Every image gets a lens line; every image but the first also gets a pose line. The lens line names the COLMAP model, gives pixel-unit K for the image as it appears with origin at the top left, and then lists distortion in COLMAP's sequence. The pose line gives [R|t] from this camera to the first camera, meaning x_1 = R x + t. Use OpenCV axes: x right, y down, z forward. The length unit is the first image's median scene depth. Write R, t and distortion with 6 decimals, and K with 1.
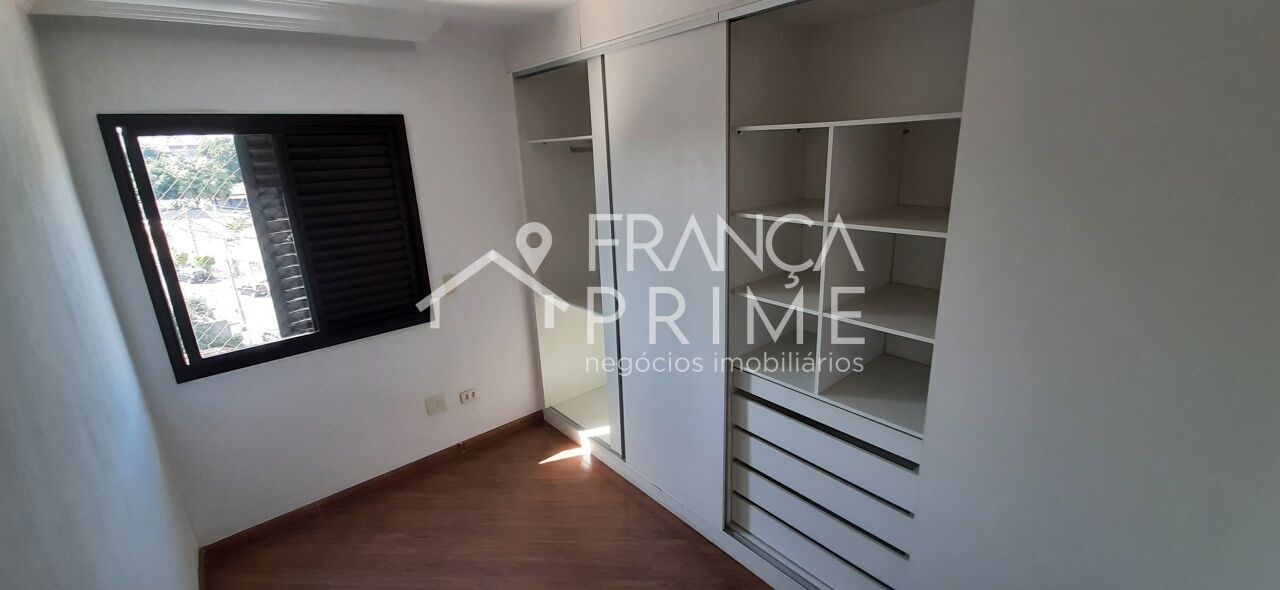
lens RADIAL K [[502.9, 0, 632.2], [0, 502.9, 284.5], [0, 0, 1]] dist [0.025396, -0.015616]
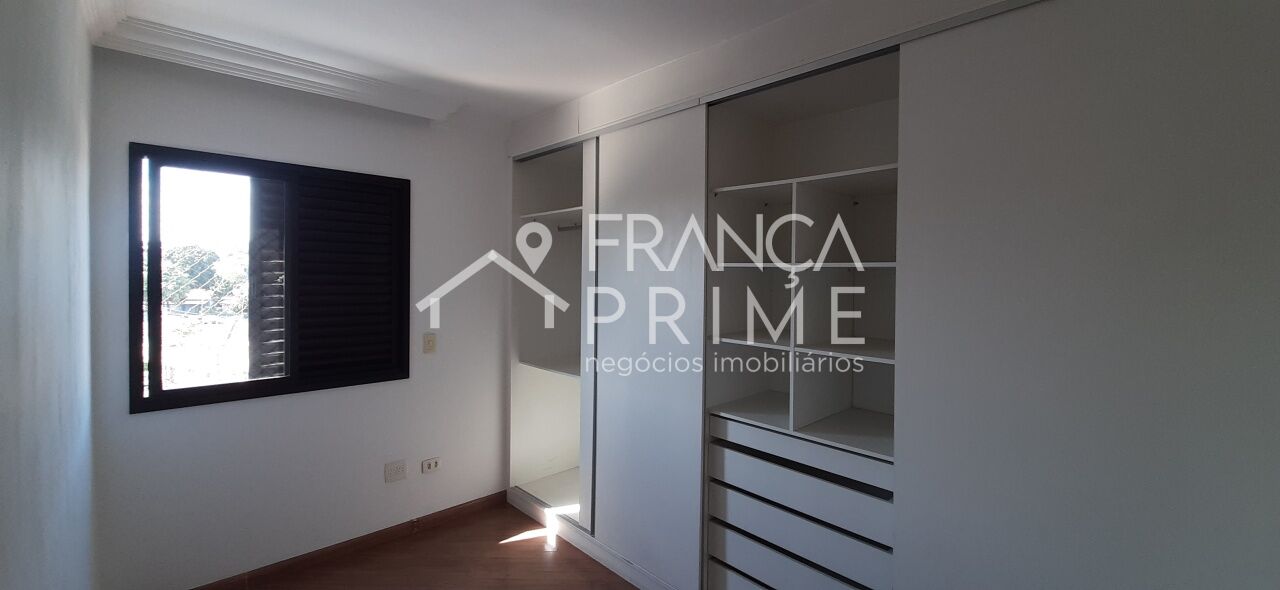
lens RADIAL K [[502.9, 0, 632.2], [0, 502.9, 284.5], [0, 0, 1]] dist [0.025396, -0.015616]
pose [[0.996828, 0.053036, 0.059333, -0.028542], [-0.036415, 0.966912, -0.252496, 0.154306], [-0.070762, 0.249535, 0.965777, -0.037386]]
